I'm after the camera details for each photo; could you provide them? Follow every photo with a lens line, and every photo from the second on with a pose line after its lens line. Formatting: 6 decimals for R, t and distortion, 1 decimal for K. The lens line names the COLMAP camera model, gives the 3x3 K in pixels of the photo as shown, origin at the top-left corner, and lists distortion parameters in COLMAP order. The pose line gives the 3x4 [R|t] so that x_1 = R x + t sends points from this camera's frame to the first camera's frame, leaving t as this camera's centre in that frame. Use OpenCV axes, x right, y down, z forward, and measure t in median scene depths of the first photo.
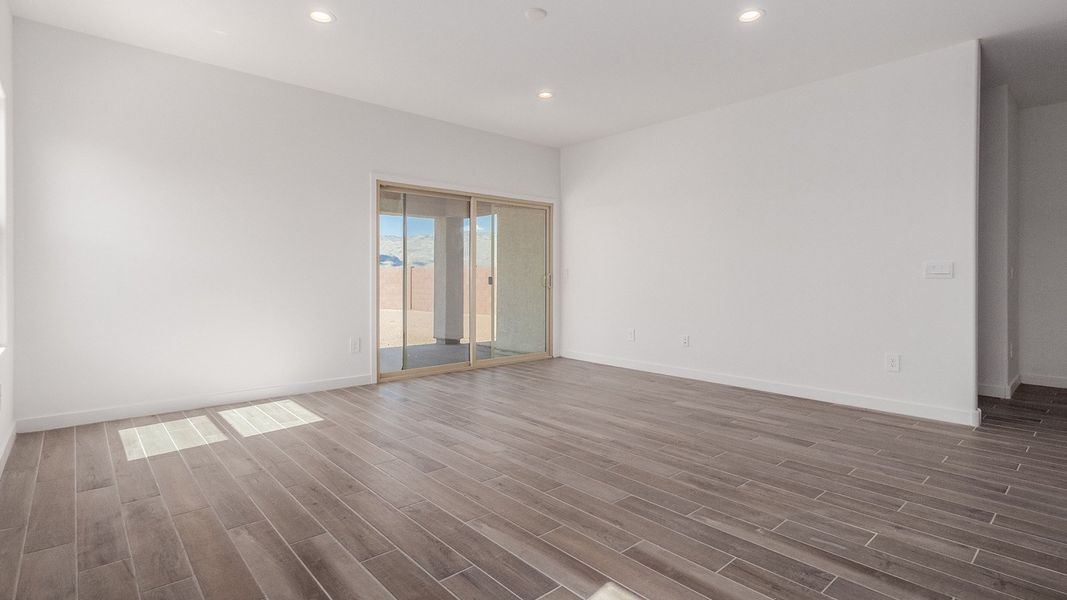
lens RADIAL K [[513.6, 0, 542.6], [0, 513.6, 274.5], [0, 0, 1]] dist [0.007270, 0.000101]
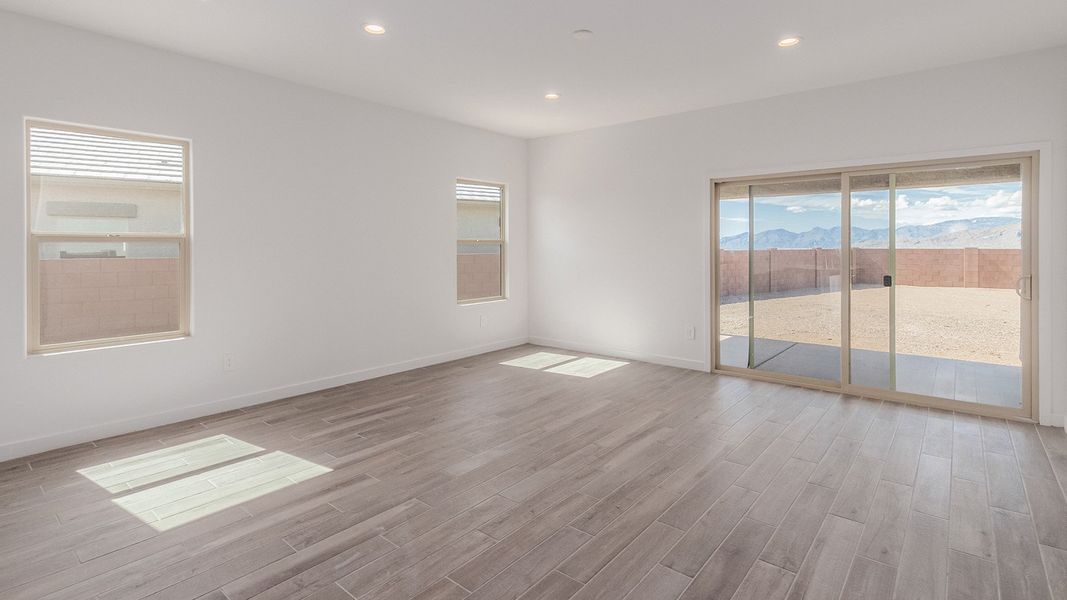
lens RADIAL K [[508.5, 0, 534.7], [0, 508.5, 244.6], [0, 0, 1]] dist [0.006699, -0.000171]
pose [[0.141990, -0.006371, -0.989848, 0.641186], [0.005138, 0.999971, -0.005699, -0.044855], [0.989855, -0.004277, 0.142018, 0.481859]]
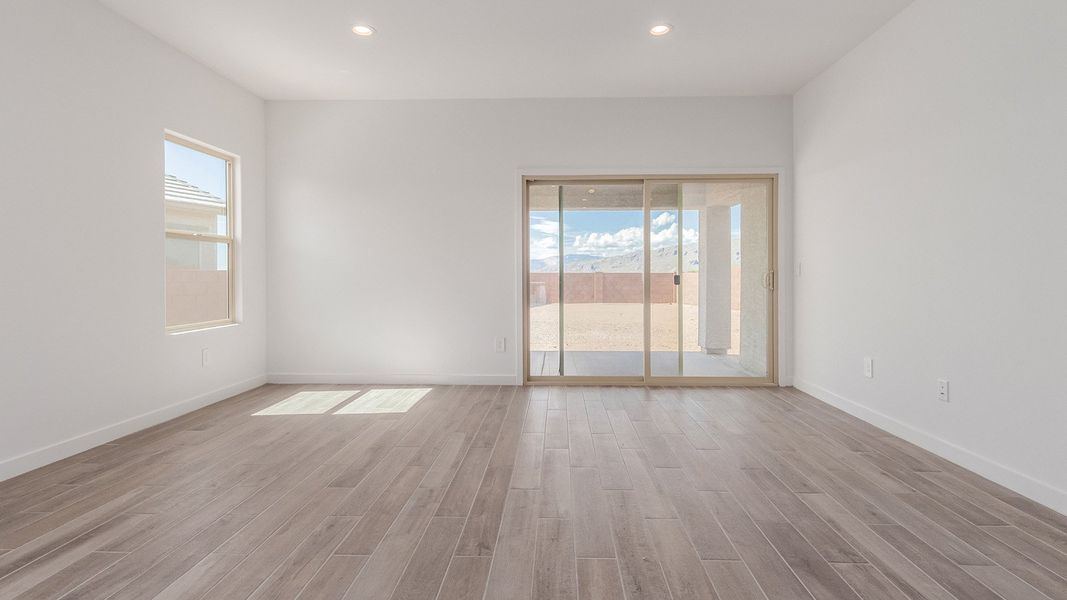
lens RADIAL K [[513.6, 0, 542.6], [0, 513.6, 274.5], [0, 0, 1]] dist [0.007270, 0.000101]
pose [[0.719634, -0.006035, -0.694327, 0.367588], [0.006390, 0.999977, -0.002068, 0.004554], [0.694324, -0.002949, 0.719656, 0.319630]]
